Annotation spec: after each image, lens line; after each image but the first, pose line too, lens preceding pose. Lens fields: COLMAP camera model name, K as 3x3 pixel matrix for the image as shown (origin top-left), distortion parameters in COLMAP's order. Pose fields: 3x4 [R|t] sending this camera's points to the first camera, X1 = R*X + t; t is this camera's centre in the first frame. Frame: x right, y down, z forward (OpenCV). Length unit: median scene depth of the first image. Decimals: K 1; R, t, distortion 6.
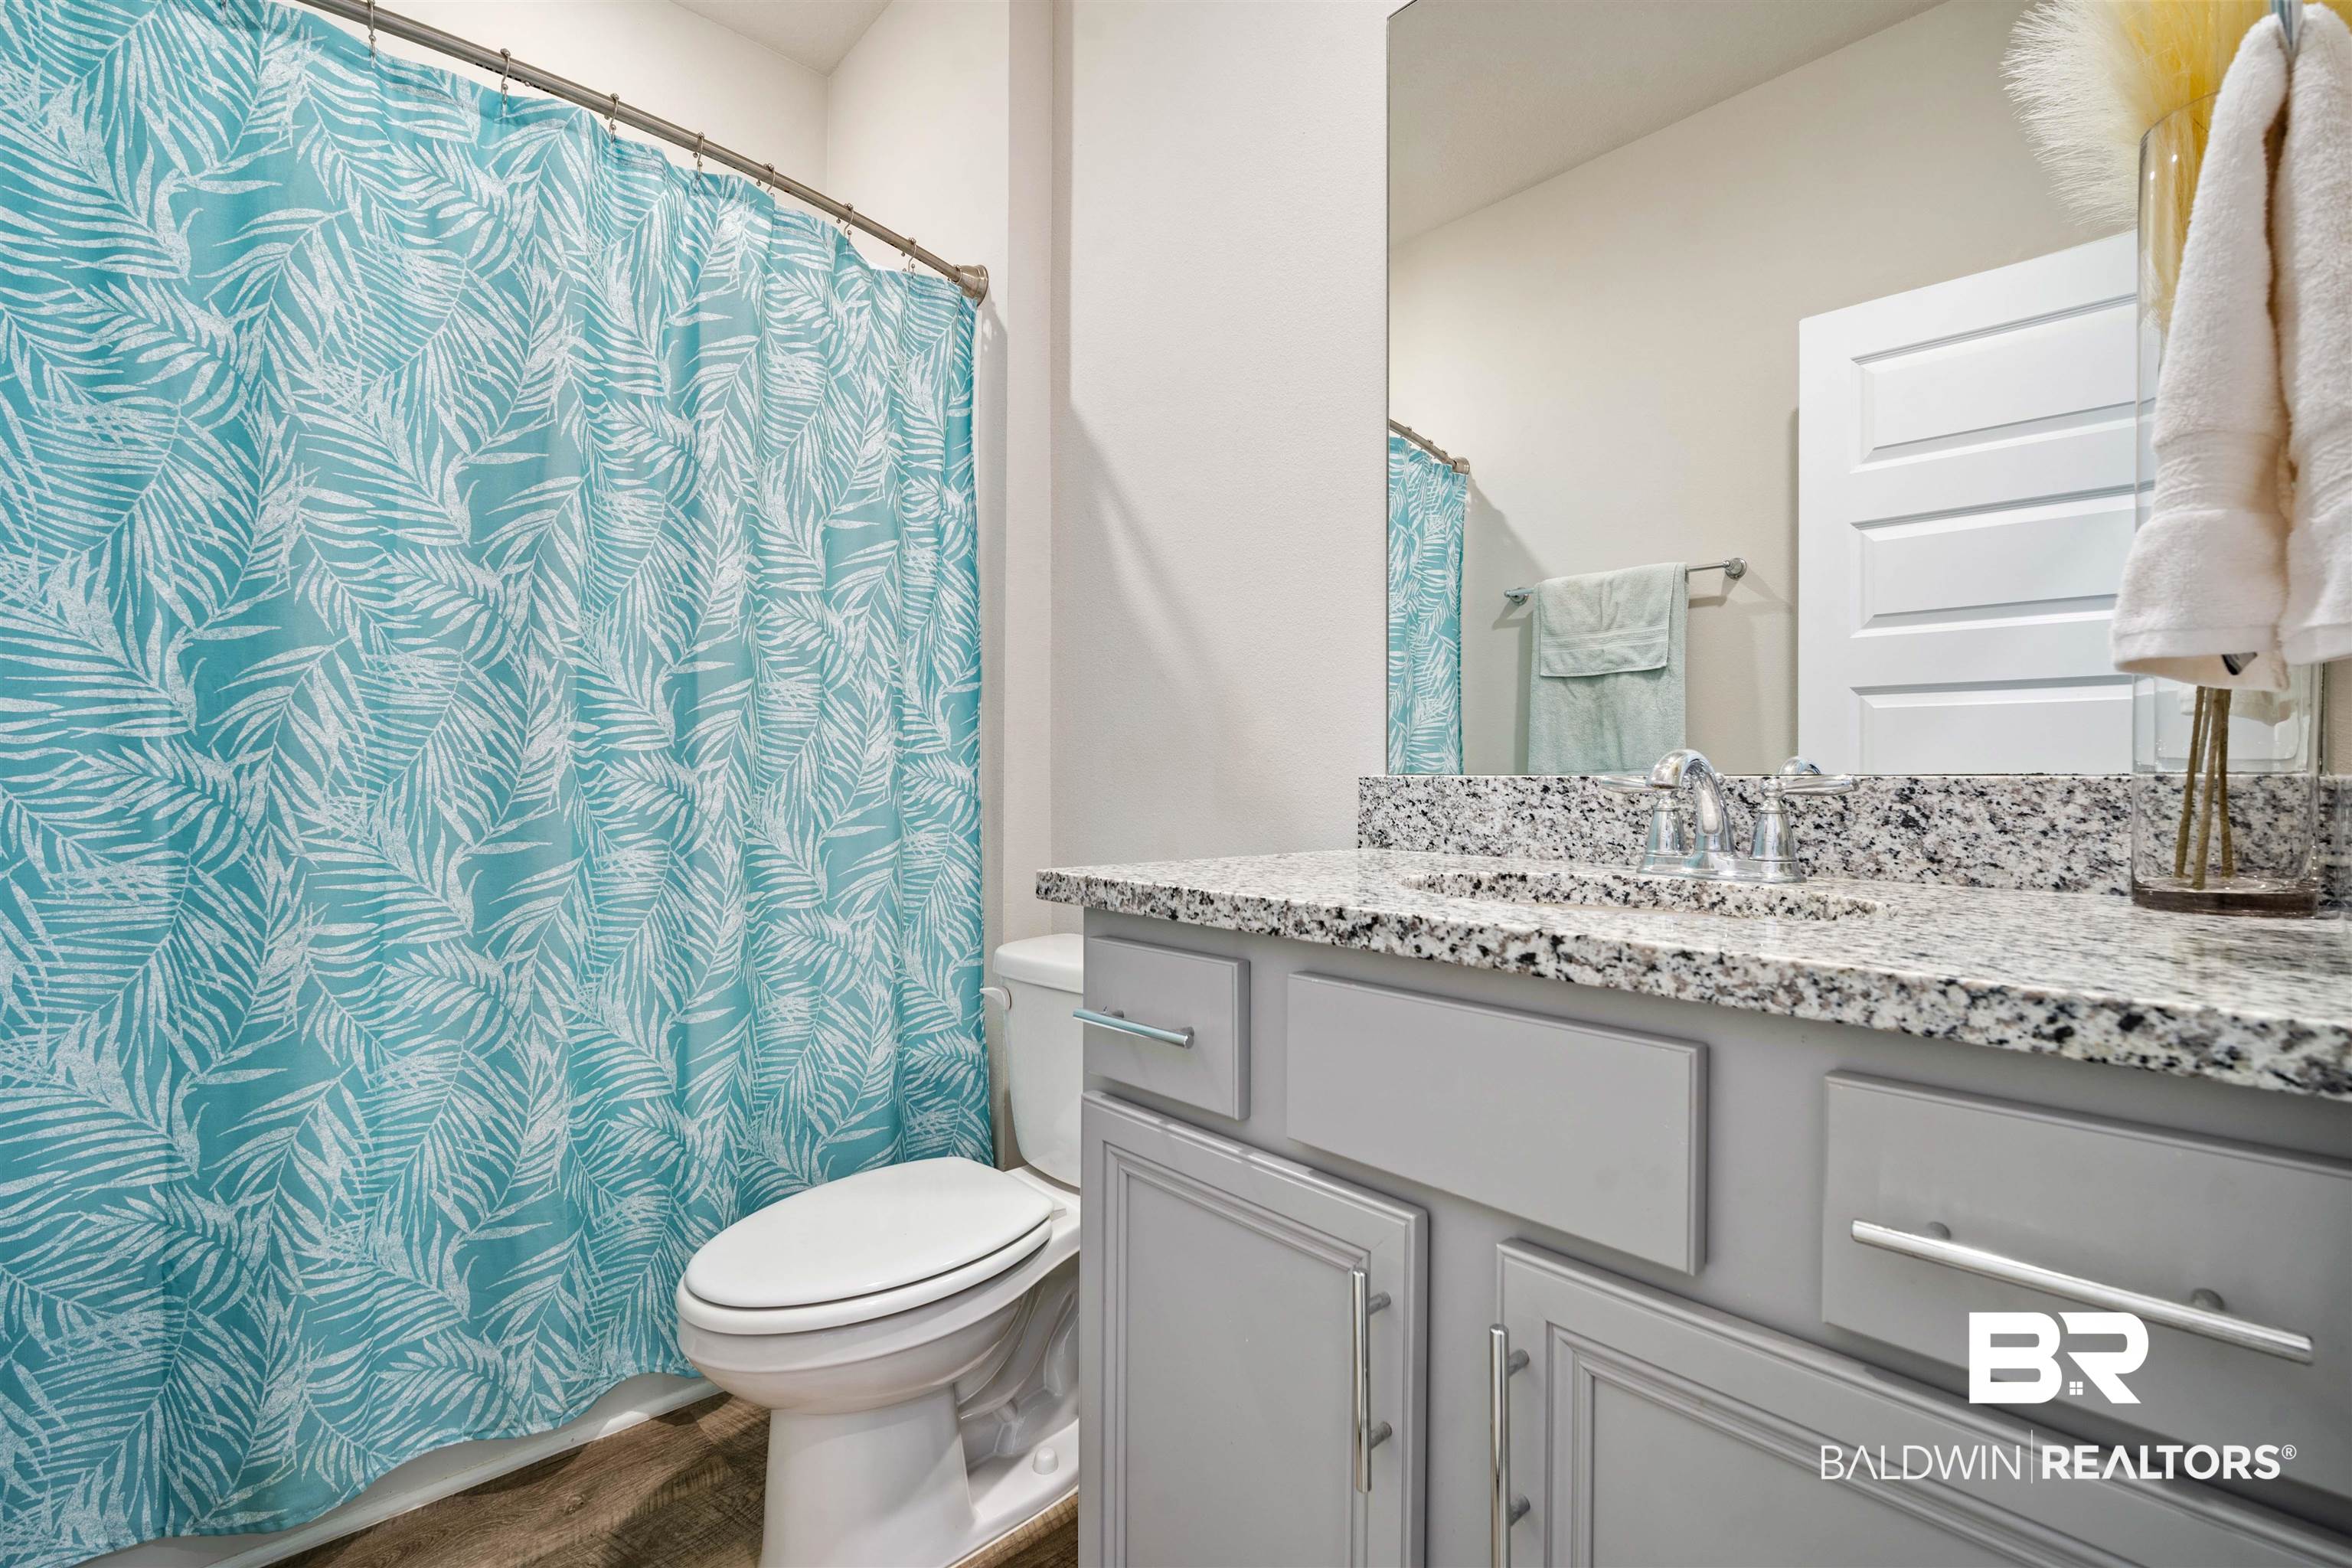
lens RADIAL K [[1037.2, 0, 1177.3], [0, 1037.2, 773.7], [0, 0, 1]] dist [0.000447, 0.000465]
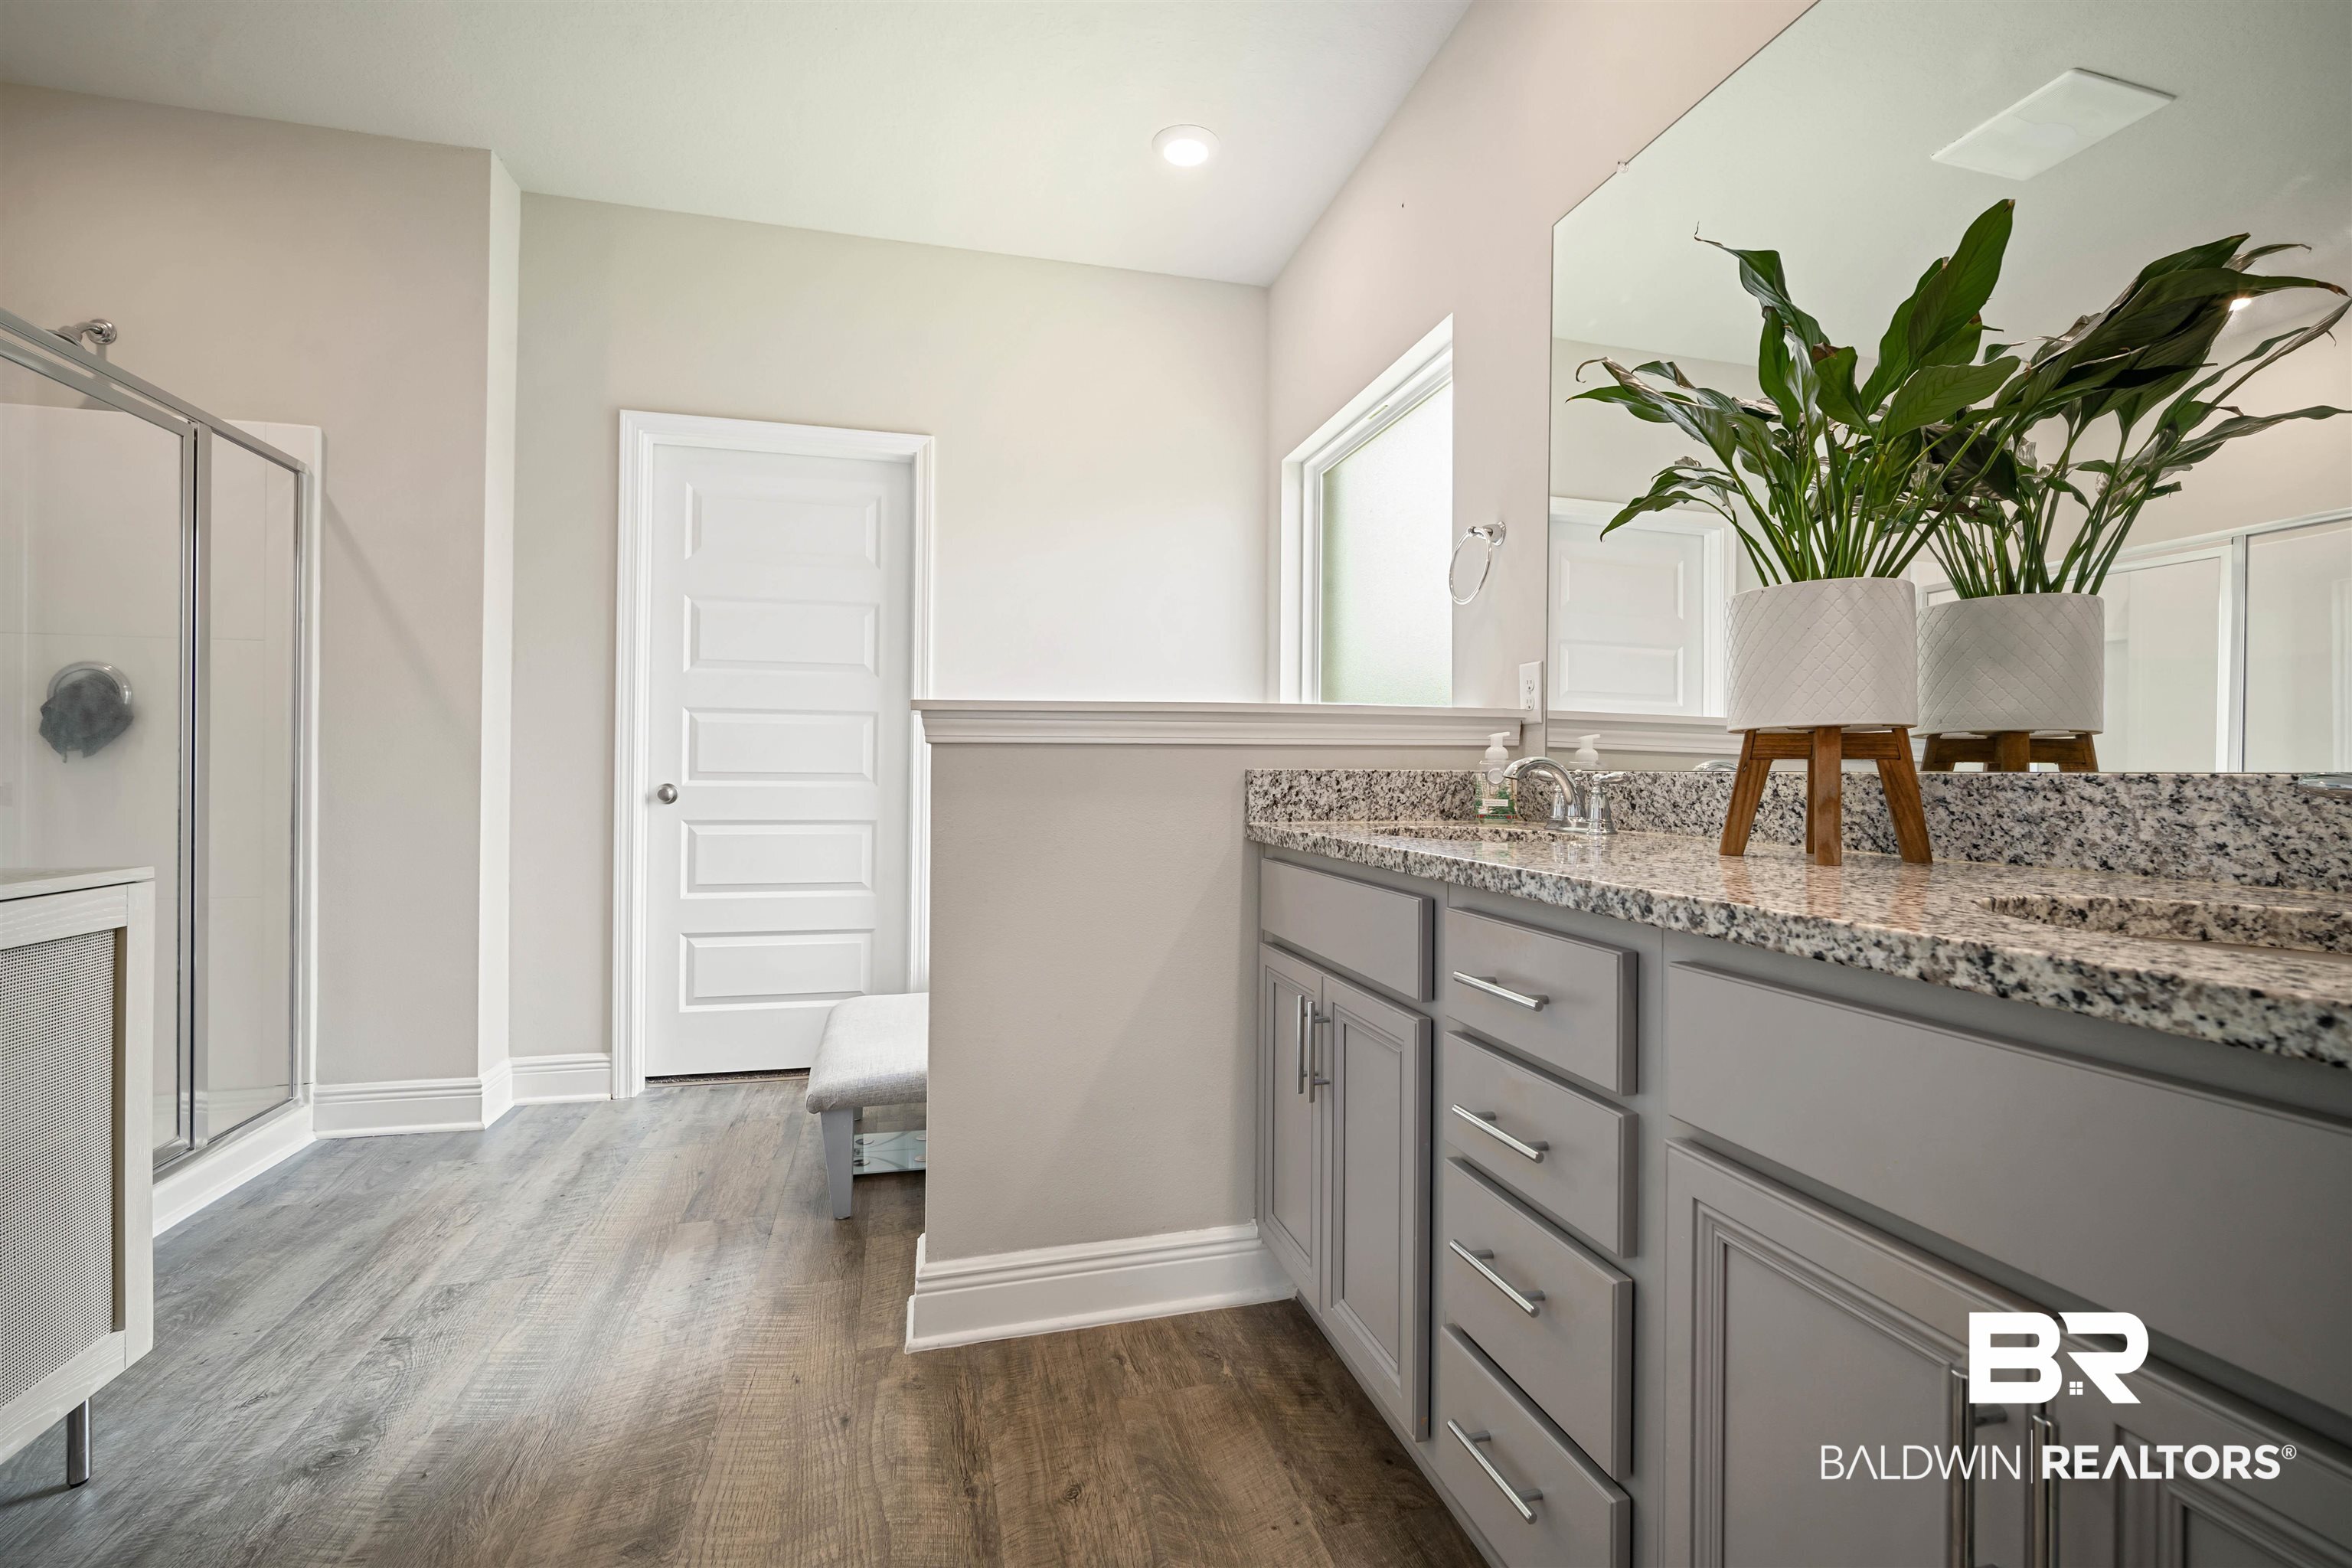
lens RADIAL K [[1037.2, 0, 1177.3], [0, 1037.2, 773.7], [0, 0, 1]] dist [0.000447, 0.000465]
pose [[0.865943, -0.002584, -0.500136, 0.718947], [0.000083, 0.999987, -0.005023, 0.009741], [0.500143, 0.004308, 0.865932, -0.698255]]
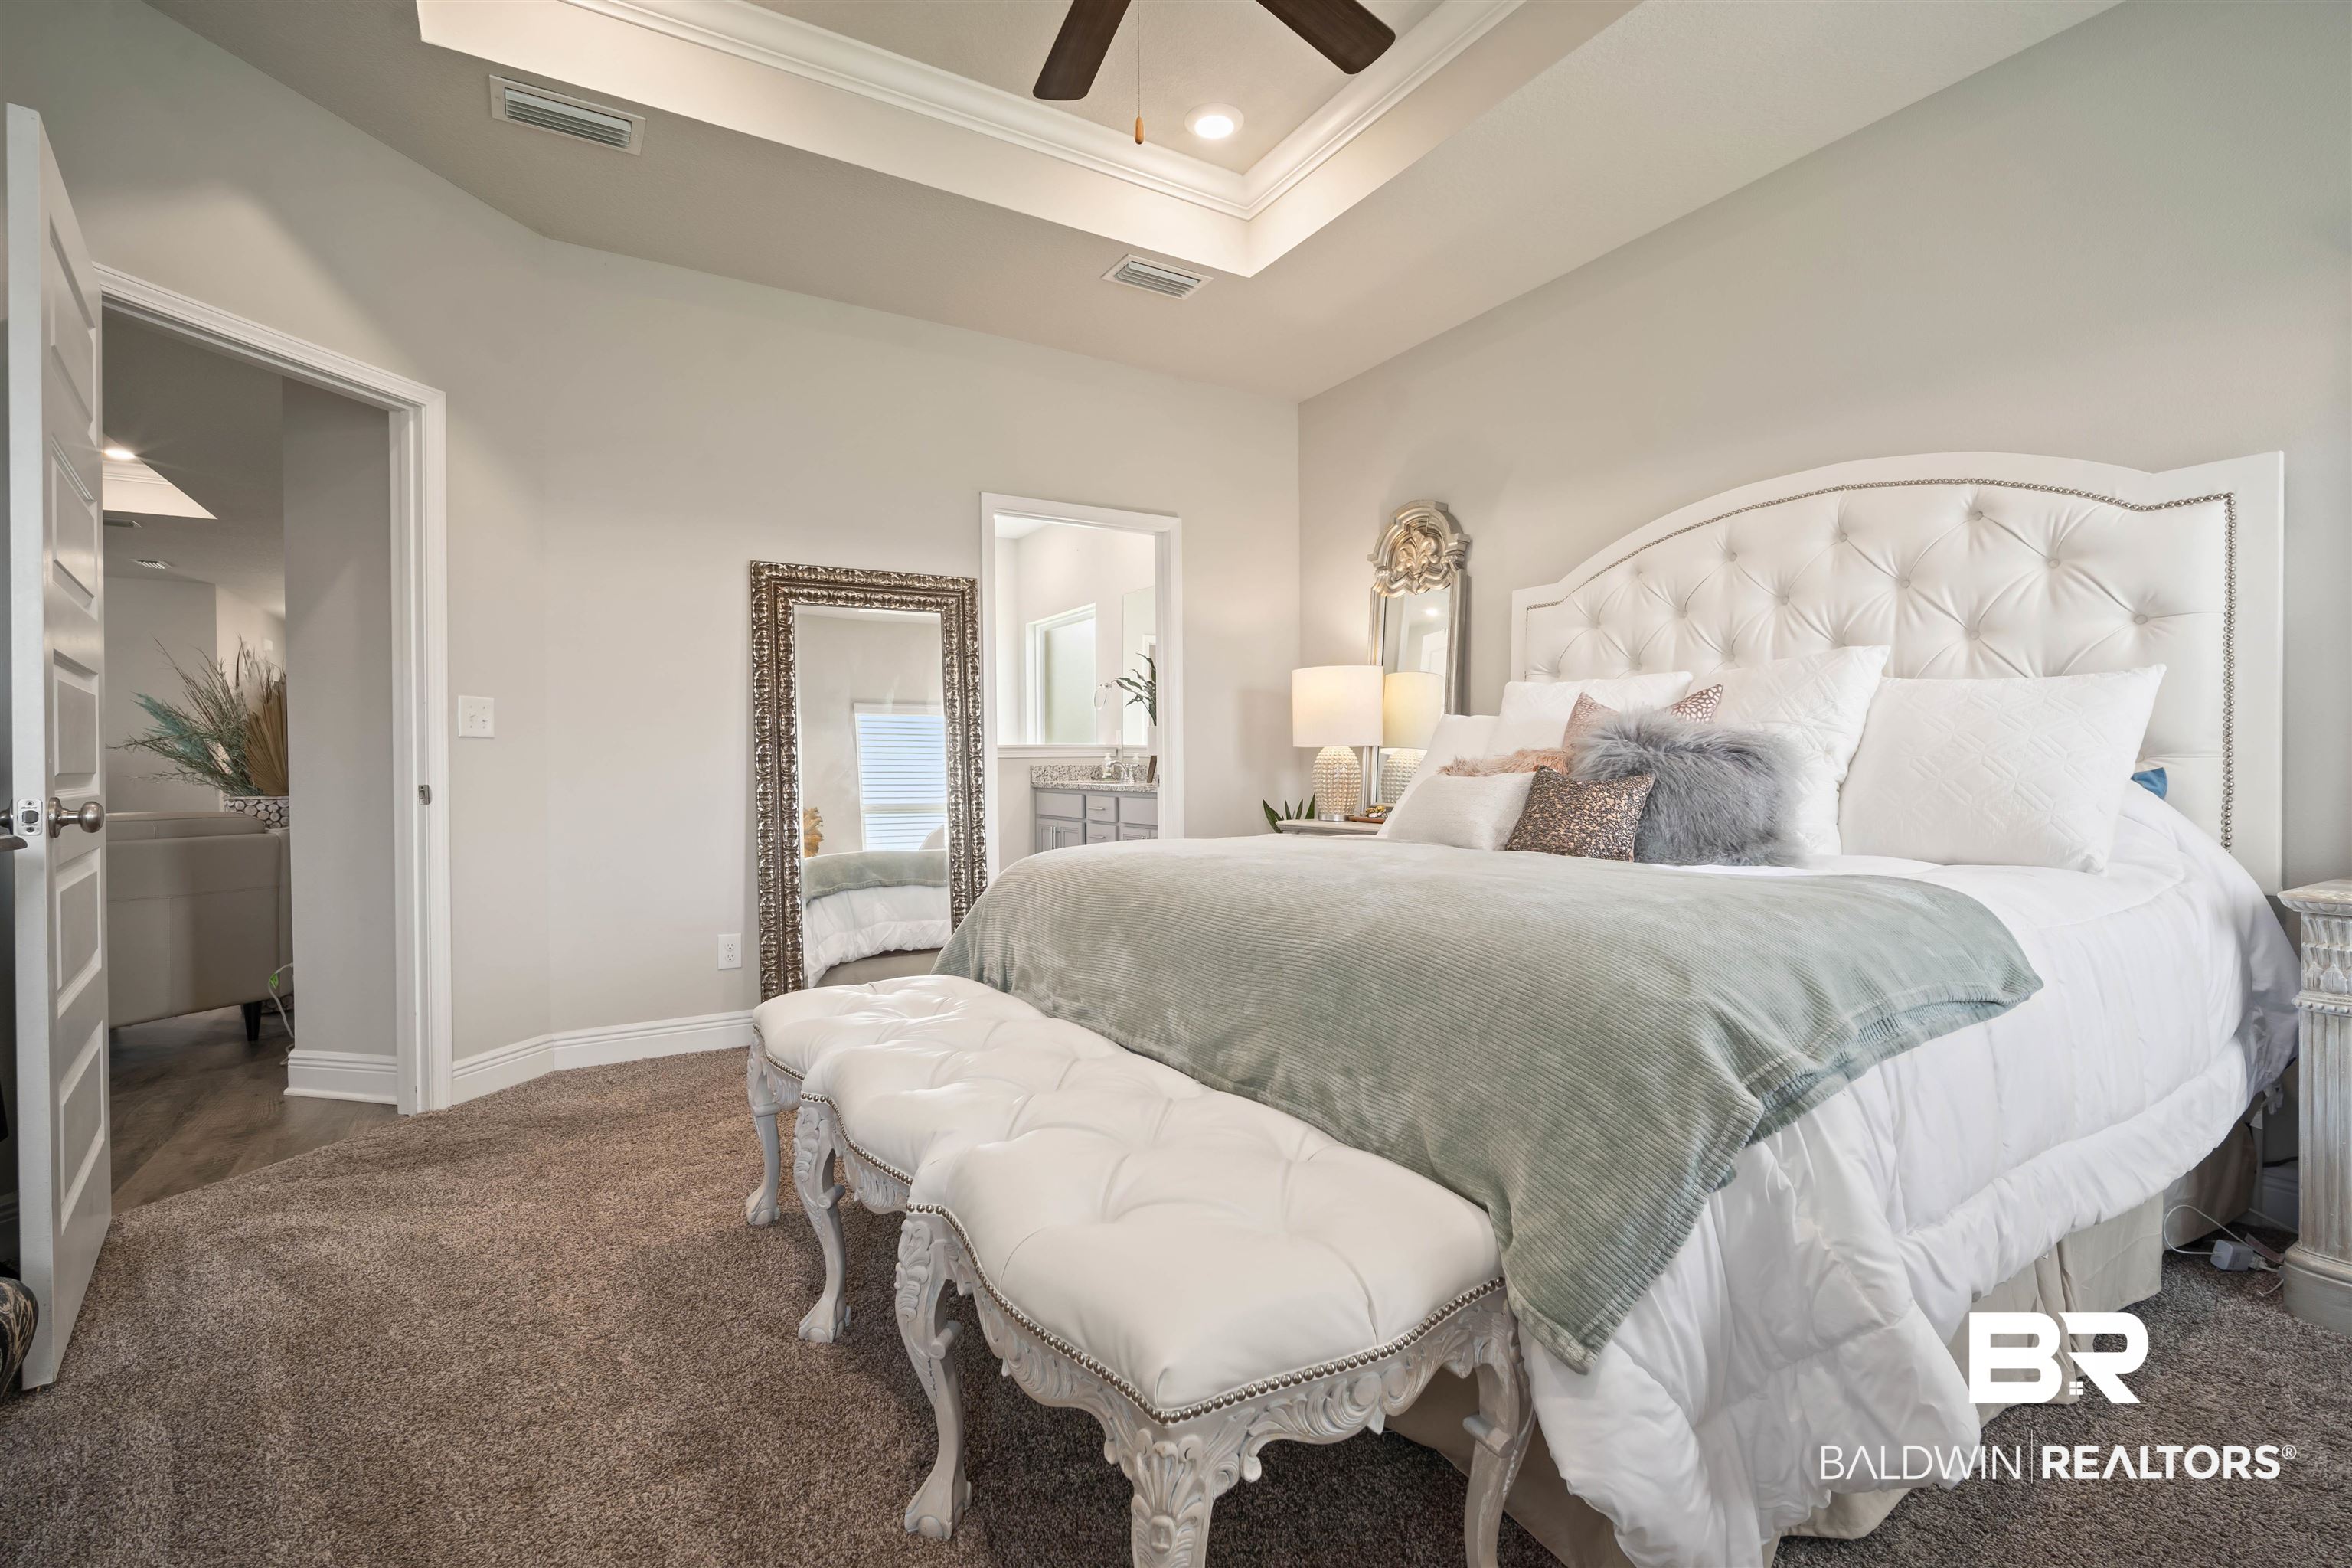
lens RADIAL K [[1037.2, 0, 1177.3], [0, 1037.2, 773.7], [0, 0, 1]] dist [0.000447, 0.000465]
pose [[0.973755, -0.014970, -0.227107, 2.152652], [0.015606, 0.999878, 0.001005, 0.053729], [0.227064, -0.004523, 0.973869, -4.890406]]
